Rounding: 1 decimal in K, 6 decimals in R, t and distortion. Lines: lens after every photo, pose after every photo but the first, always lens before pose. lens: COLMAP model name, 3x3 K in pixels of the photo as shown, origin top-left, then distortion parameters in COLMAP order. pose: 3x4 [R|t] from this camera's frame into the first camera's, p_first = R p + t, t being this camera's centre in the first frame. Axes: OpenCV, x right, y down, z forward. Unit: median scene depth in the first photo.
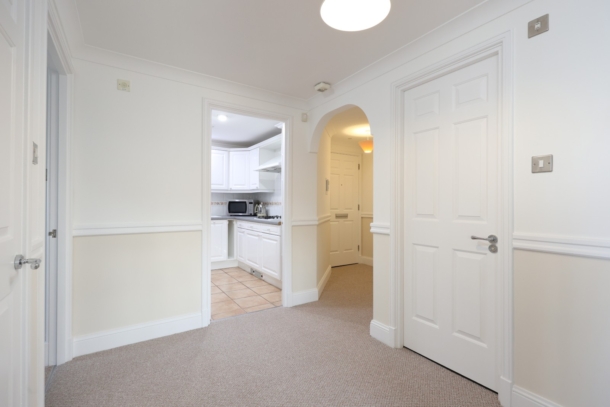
lens RADIAL K [[289.1, 0, 305.0], [0, 289.1, 203.5], [0, 0, 1]] dist [-0.000119, -0.000008]
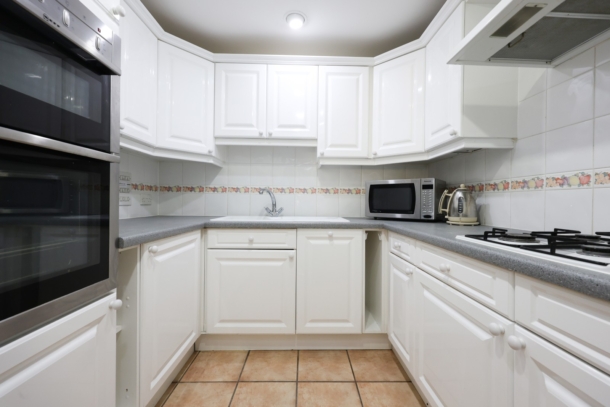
lens RADIAL K [[267.4, 0, 305.0], [0, 267.4, 203.5], [0, 0, 1]] dist [-0.001042, -0.000087]
pose [[0.846239, 0.003392, -0.532792, -0.137932], [-0.000048, 0.999980, 0.006289, 0.017449], [0.532803, -0.005297, 0.846223, 0.625911]]
